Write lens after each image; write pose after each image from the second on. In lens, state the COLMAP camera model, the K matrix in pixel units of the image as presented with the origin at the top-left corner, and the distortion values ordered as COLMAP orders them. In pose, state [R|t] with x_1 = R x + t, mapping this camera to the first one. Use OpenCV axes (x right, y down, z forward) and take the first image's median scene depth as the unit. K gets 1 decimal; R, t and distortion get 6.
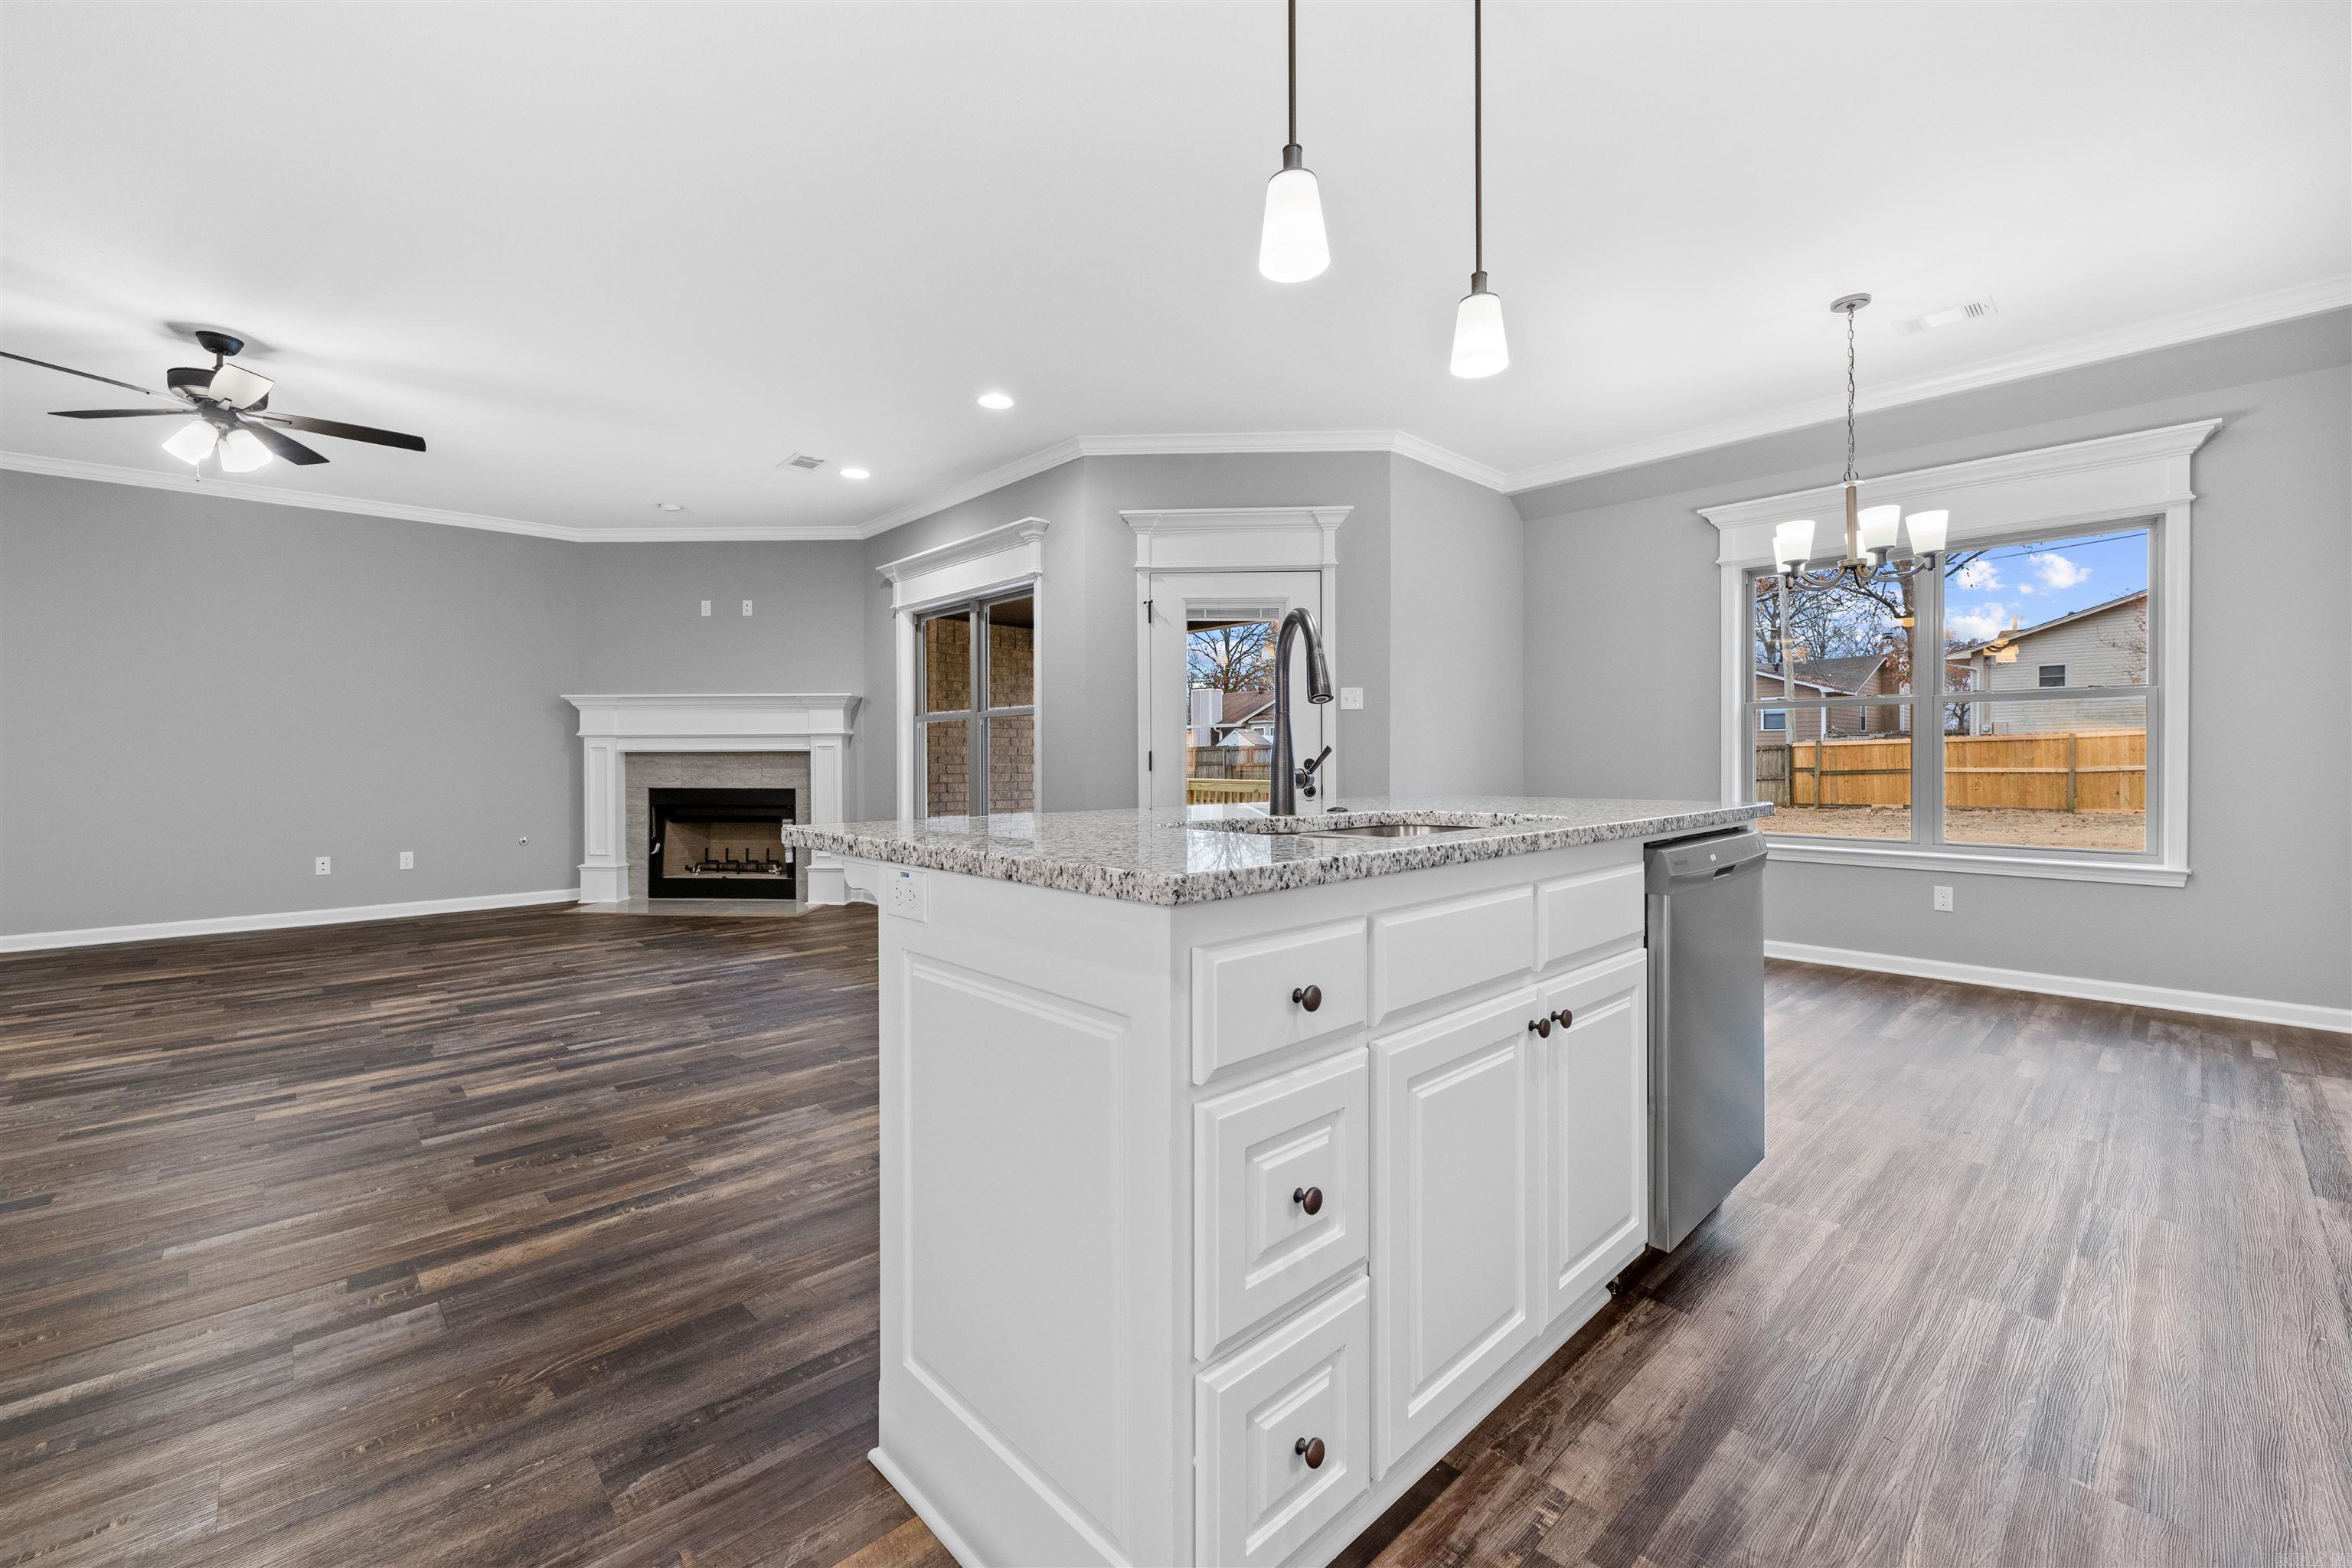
lens RADIAL K [[968.3, 0, 1184.1], [0, 968.3, 746.7], [0, 0, 1]] dist [0.009309, -0.003463]
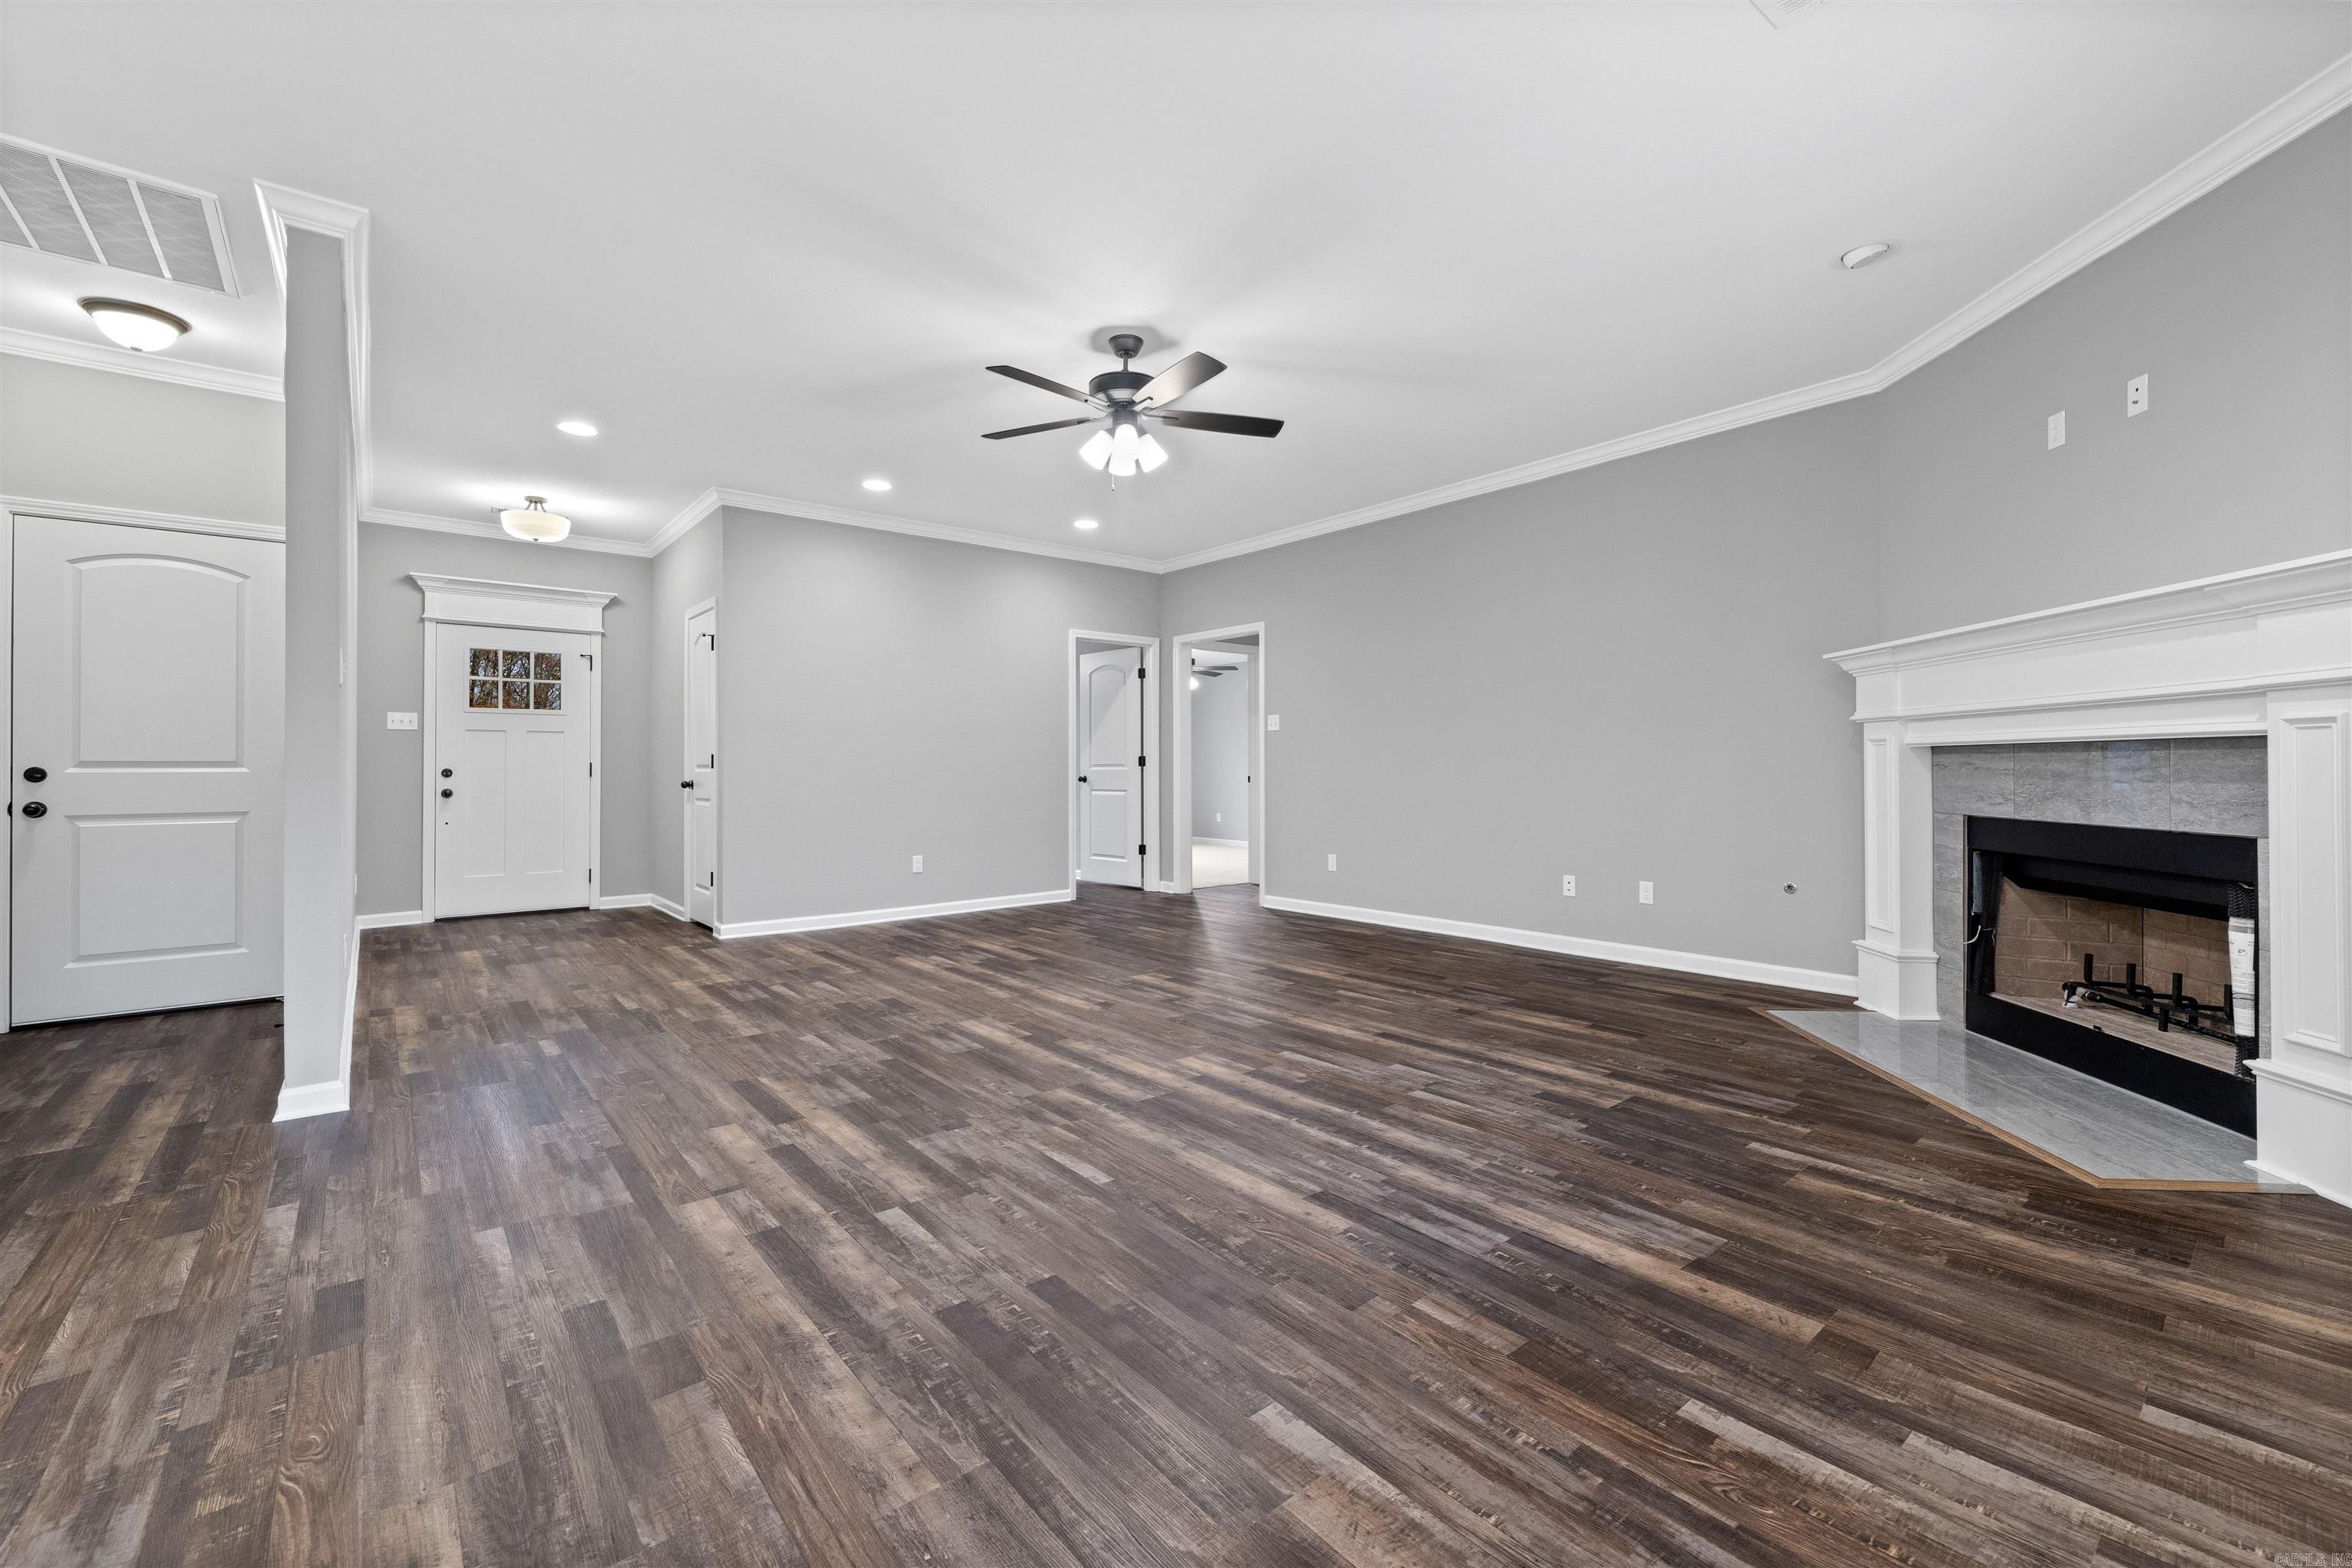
lens RADIAL K [[968.3, 0, 1147.4], [0, 968.3, 767.3], [0, 0, 1]] dist [0.009309, -0.003463]
pose [[-0.070914, 0.003671, -0.997476, -0.003820], [0.016522, 0.999860, 0.002505, 0.022249], [0.997346, -0.016303, -0.070965, 1.597353]]
